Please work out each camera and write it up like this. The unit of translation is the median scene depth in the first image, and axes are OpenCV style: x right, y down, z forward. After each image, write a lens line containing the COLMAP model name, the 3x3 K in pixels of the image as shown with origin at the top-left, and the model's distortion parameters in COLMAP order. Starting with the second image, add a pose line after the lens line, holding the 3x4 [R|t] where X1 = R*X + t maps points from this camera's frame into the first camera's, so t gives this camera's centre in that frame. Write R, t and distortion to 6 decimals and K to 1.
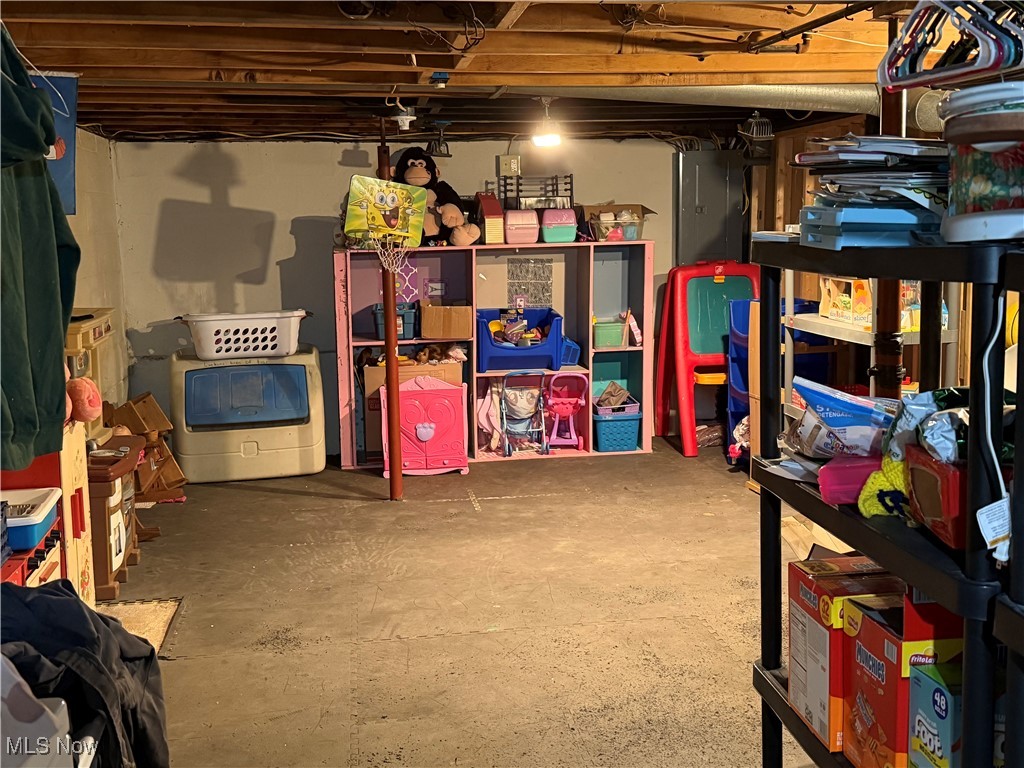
lens RADIAL K [[1135.0, 0, 512.0], [0, 1135.0, 384.0], [0, 0, 1]] dist [0.090740, 0.000961]
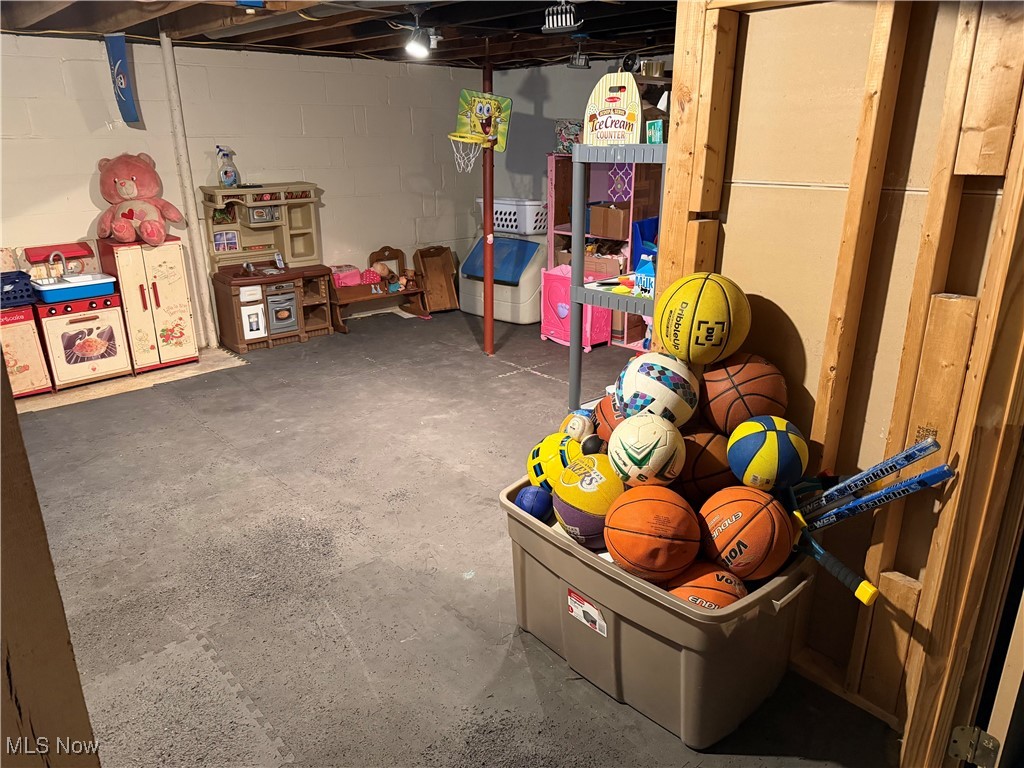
lens RADIAL K [[713.7, 0, 512.0], [0, 713.7, 384.0], [0, 0, 1]] dist [0.140547, -0.240513]
pose [[0.534295, 0.287783, -0.794802, 0.631822], [-0.127860, 0.956958, 0.260544, -0.090695], [0.835572, -0.037584, 0.548094, 0.614765]]
